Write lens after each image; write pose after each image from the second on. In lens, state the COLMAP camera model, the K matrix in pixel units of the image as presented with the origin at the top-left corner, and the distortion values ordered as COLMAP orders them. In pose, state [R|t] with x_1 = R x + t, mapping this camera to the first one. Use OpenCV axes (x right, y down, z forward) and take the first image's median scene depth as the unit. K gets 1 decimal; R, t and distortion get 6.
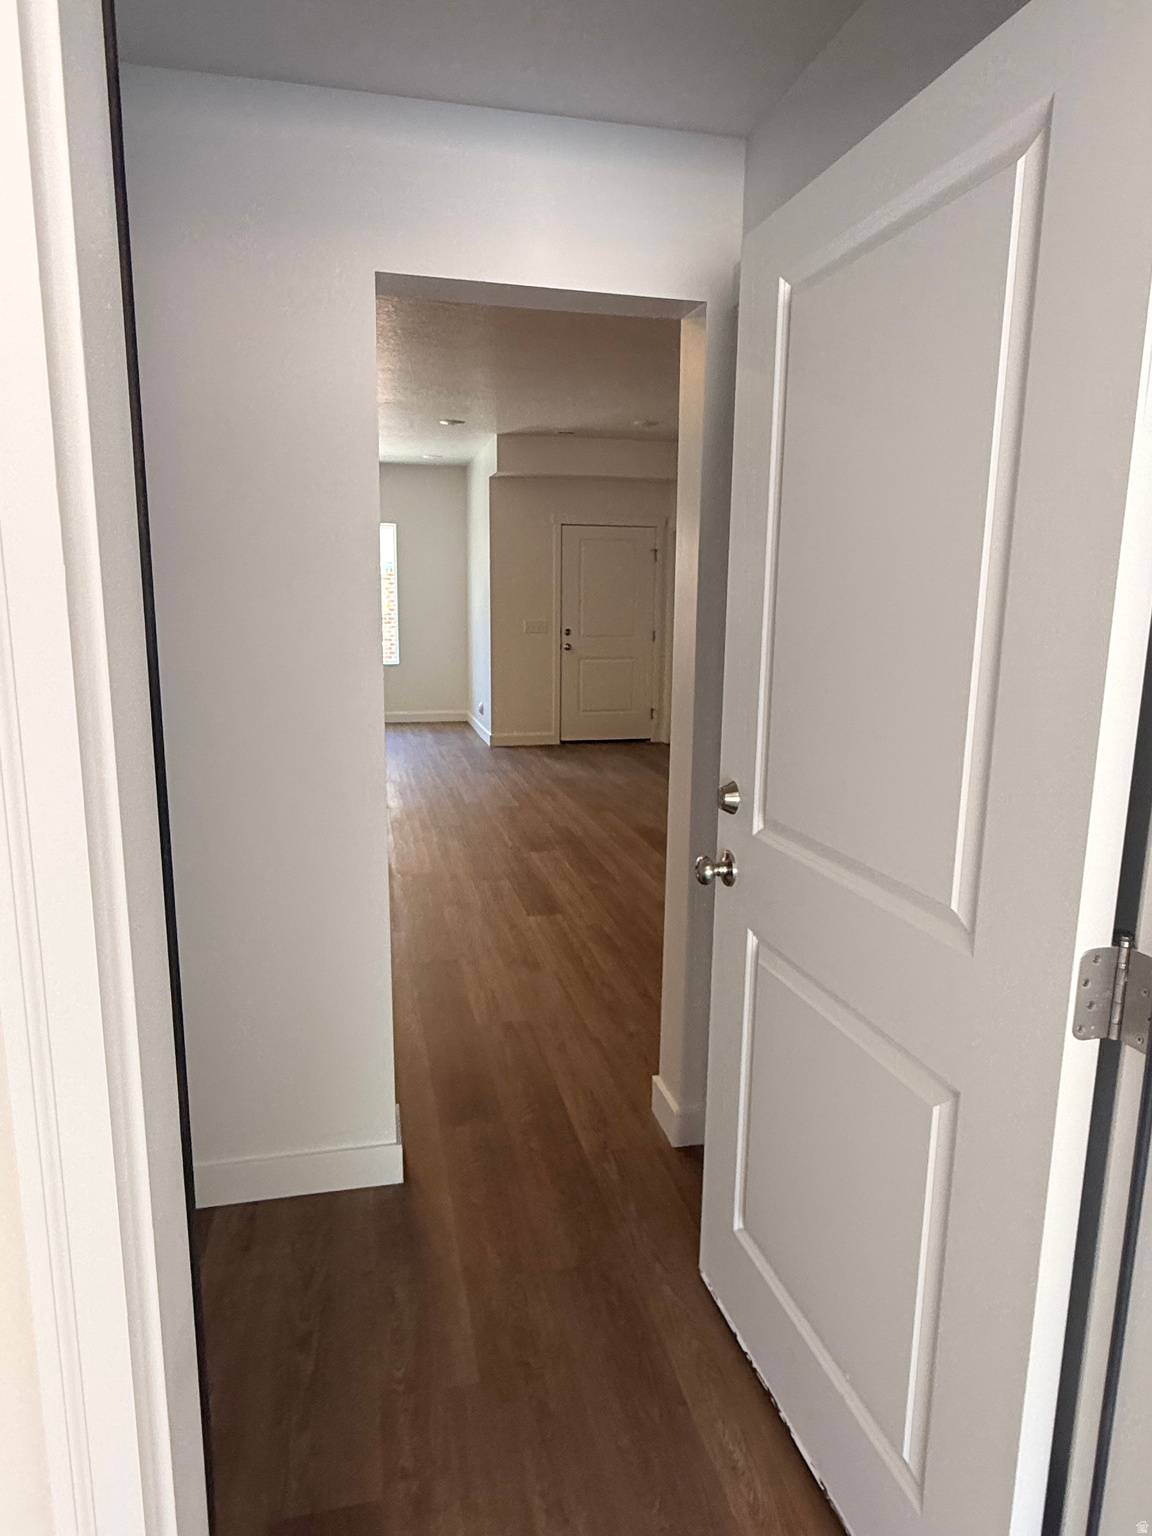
lens RADIAL K [[955.3, 0, 588.4], [0, 955.3, 772.5], [0, 0, 1]] dist [-0.003455, 0.001351]
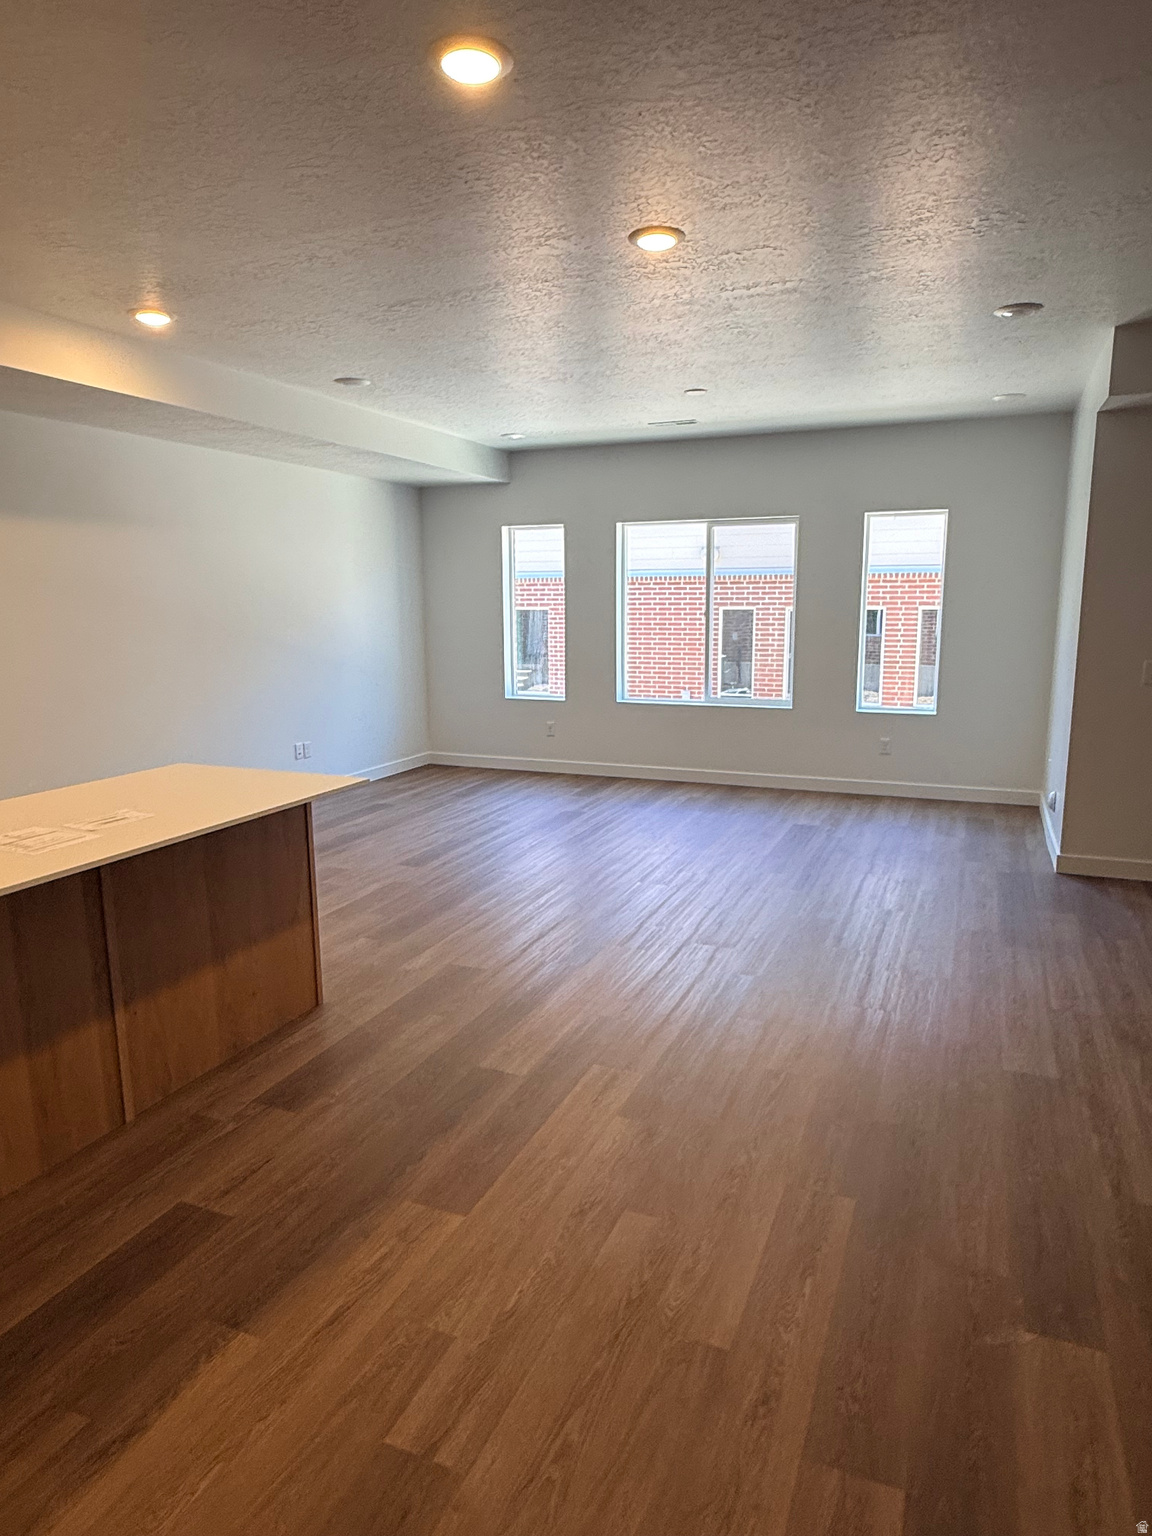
lens RADIAL K [[955.3, 0, 588.4], [0, 955.3, 772.5], [0, 0, 1]] dist [-0.003455, 0.001351]
pose [[0.810316, 0.089661, -0.579093, -0.000895], [-0.092741, 0.995393, 0.024346, -0.078630], [0.578608, 0.033978, 0.814898, 0.356033]]
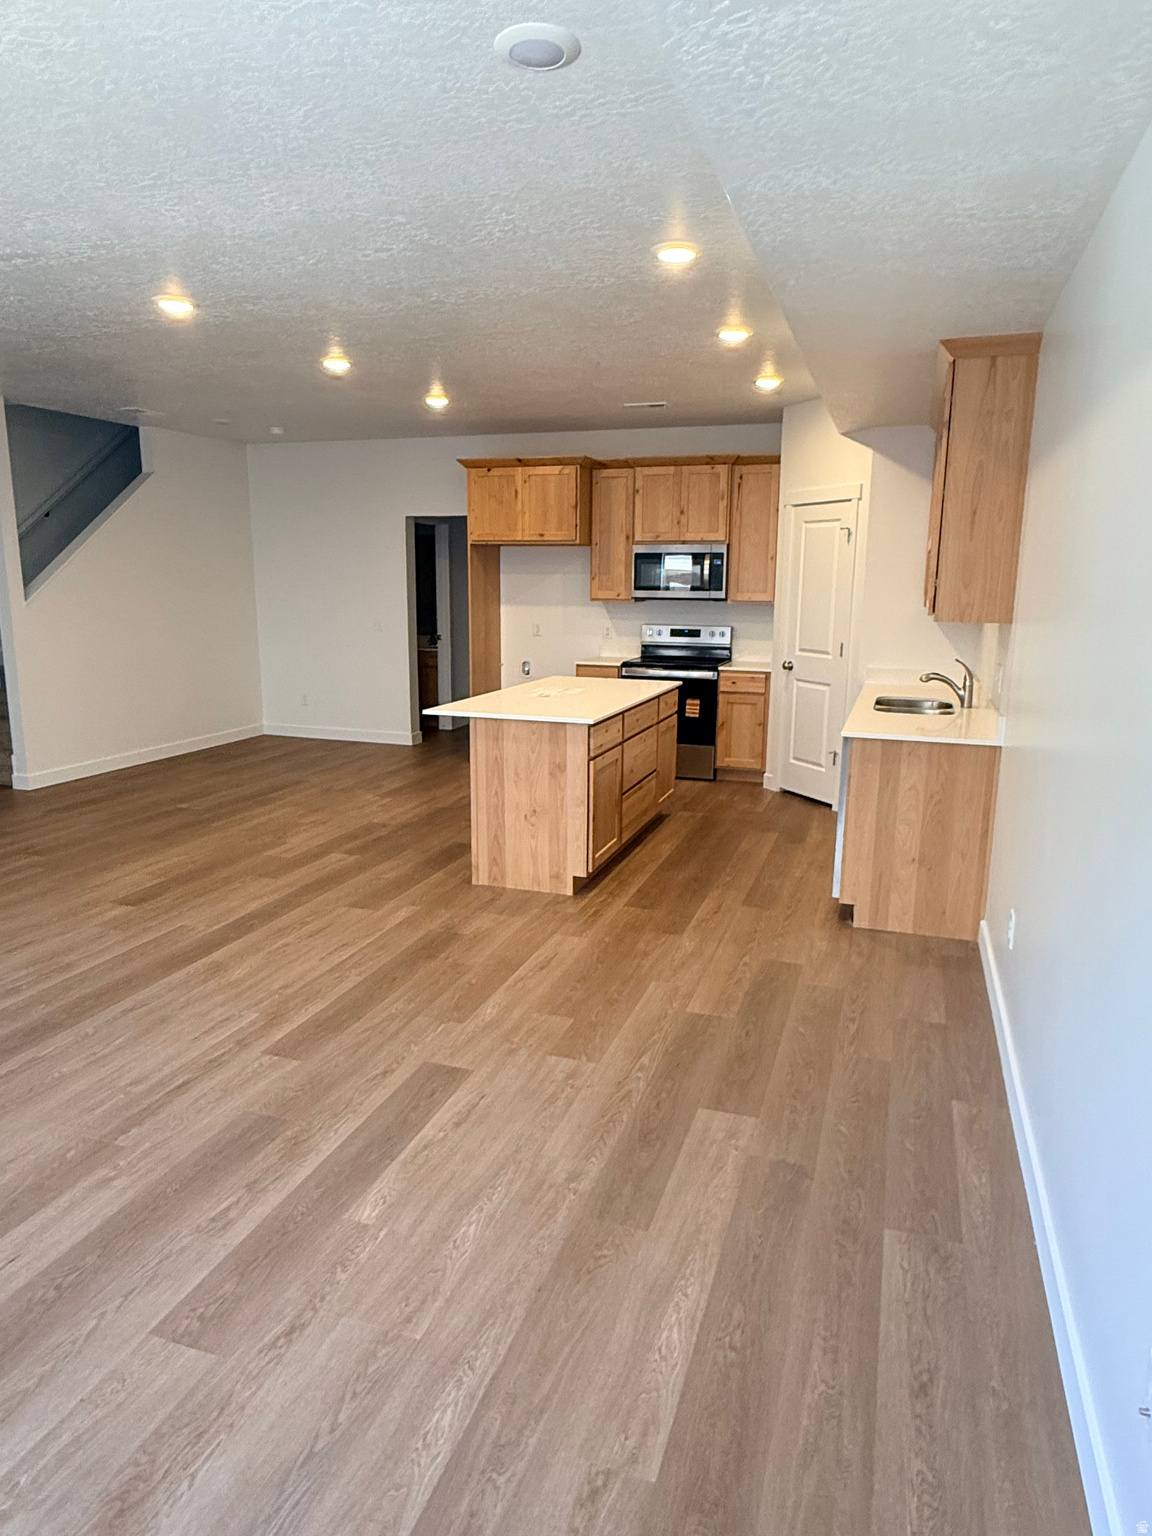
lens RADIAL K [[947.6, 0, 578.4], [0, 947.6, 762.7], [0, 0, 1]] dist [-0.000533, 0.001340]
pose [[-0.844059, -0.121691, 0.522261, -0.737248], [0.078883, 0.935140, 0.345384, -0.225722], [-0.530417, 0.332722, -0.779714, 1.083592]]
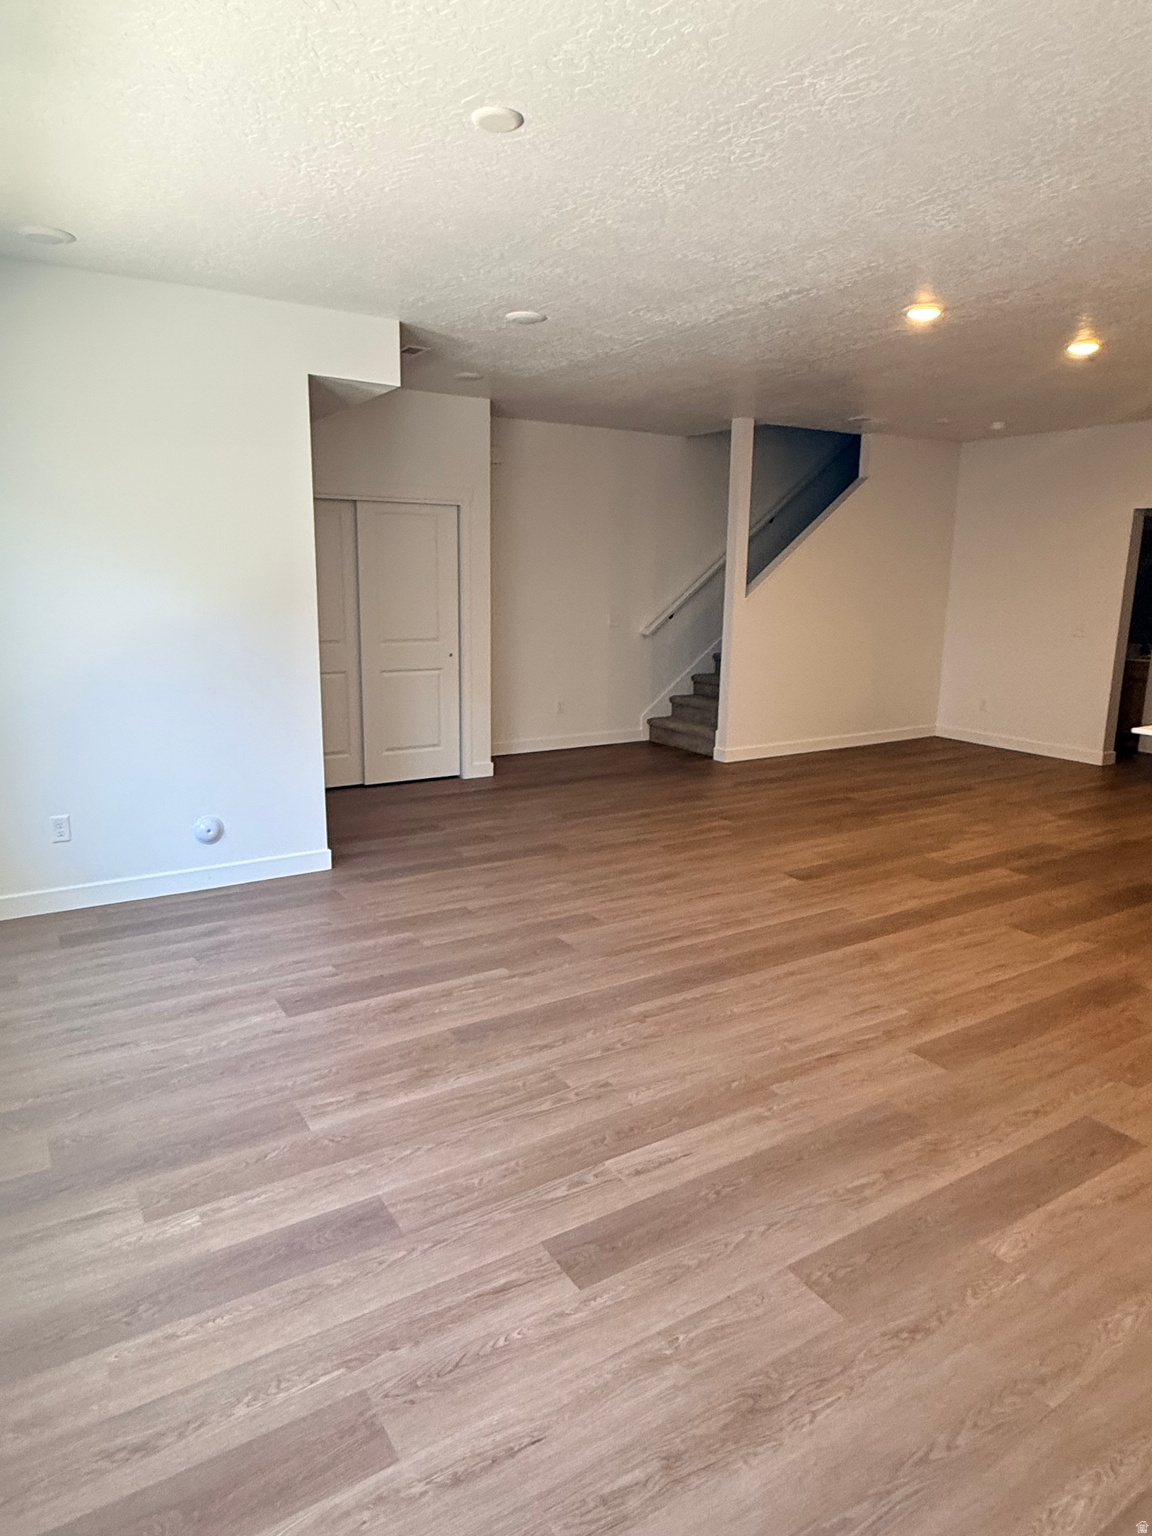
lens RADIAL K [[947.6, 0, 578.4], [0, 947.6, 762.7], [0, 0, 1]] dist [-0.000533, 0.001340]
pose [[-0.315685, -0.202601, 0.926982, -0.734974], [0.159460, 0.951717, 0.262311, -0.227385], [-0.935369, 0.230624, -0.268136, 1.093138]]
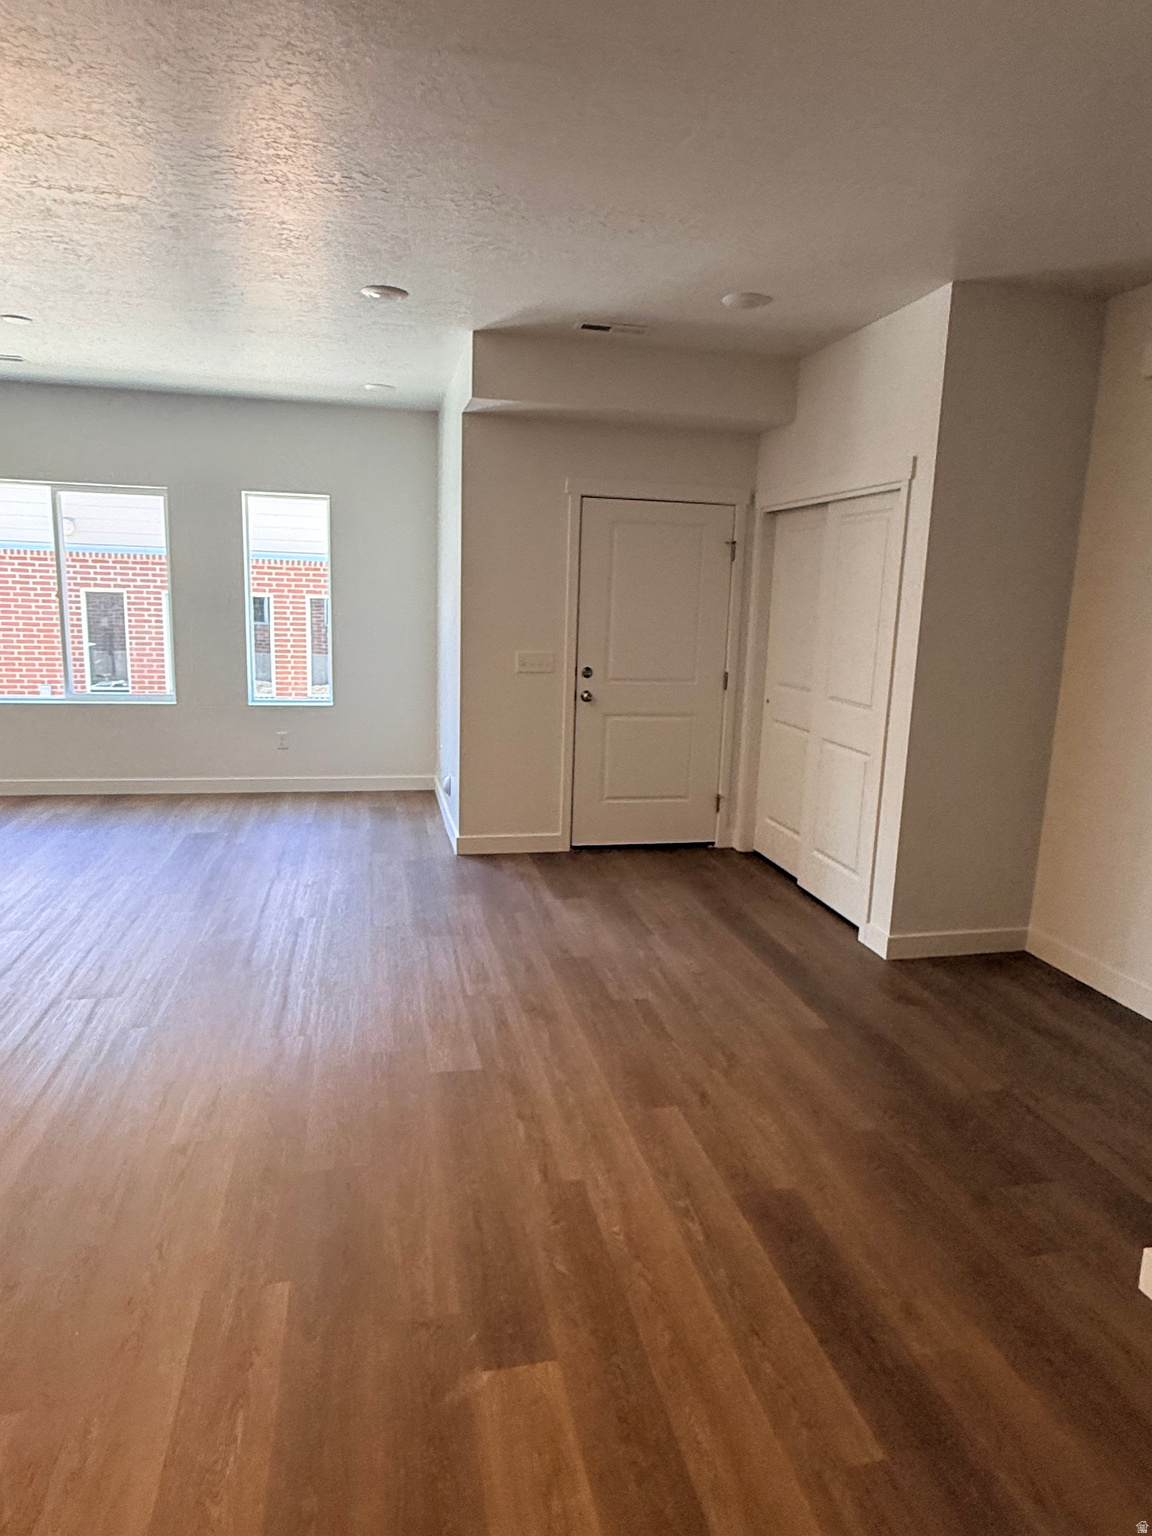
lens RADIAL K [[955.3, 0, 588.4], [0, 955.3, 772.5], [0, 0, 1]] dist [-0.003455, 0.001351]
pose [[0.999672, 0.023672, -0.009811, -0.013563], [-0.023678, 0.999720, -0.000435, -0.084212], [0.009798, 0.000667, 0.999952, 0.393727]]
